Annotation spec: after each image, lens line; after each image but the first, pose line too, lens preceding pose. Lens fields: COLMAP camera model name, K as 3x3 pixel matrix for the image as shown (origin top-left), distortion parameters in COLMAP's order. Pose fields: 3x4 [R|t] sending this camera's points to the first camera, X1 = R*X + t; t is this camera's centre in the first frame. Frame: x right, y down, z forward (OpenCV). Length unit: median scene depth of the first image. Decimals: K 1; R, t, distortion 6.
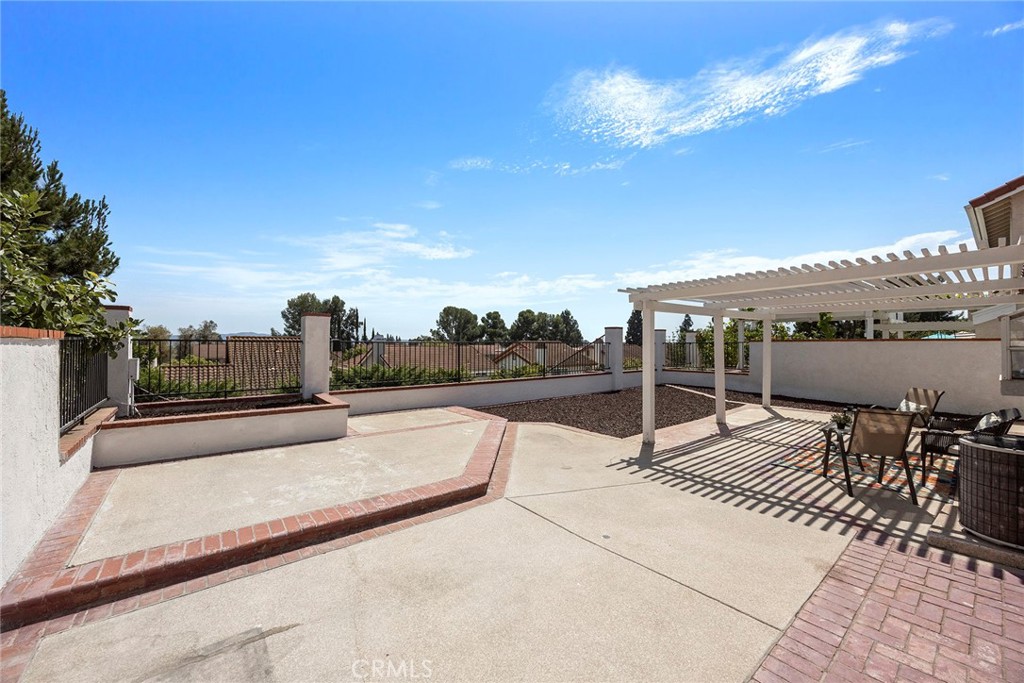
lens RADIAL K [[394.0, 0, 509.6], [0, 394.0, 357.3], [0, 0, 1]] dist [-0.000245, -0.000112]
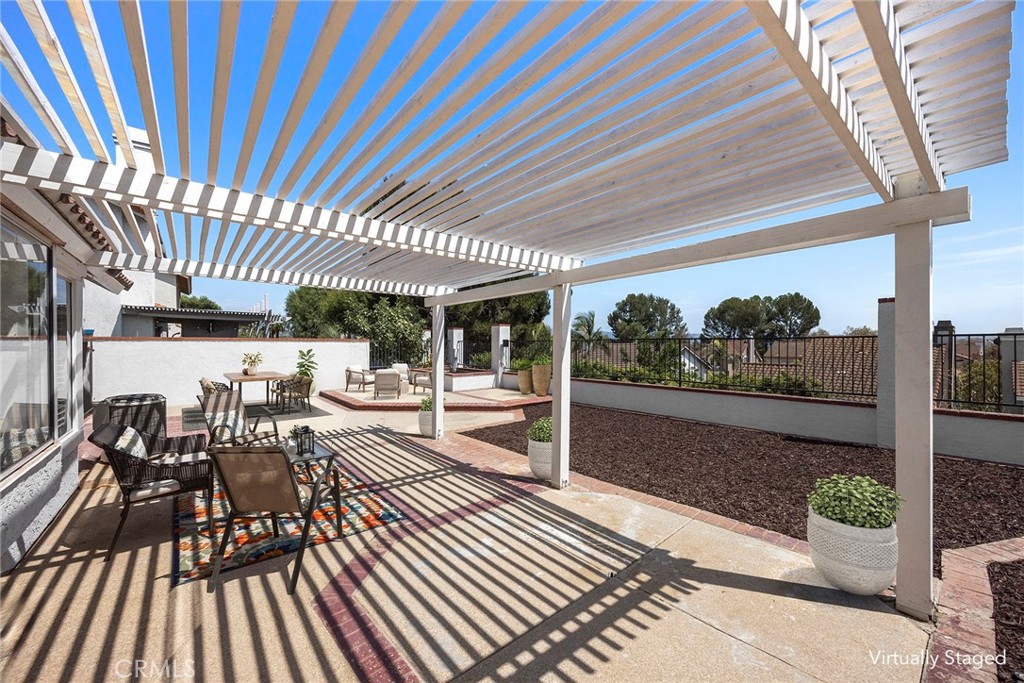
lens RADIAL K [[394.0, 0, 515.6], [0, 394.0, 345.2], [0, 0, 1]] dist [-0.000245, -0.000112]
pose [[0.027540, 0.000907, -0.999620, 1.301489], [-0.035219, 0.999380, -0.000064, -0.022977], [0.999000, 0.035207, 0.027554, 1.137663]]
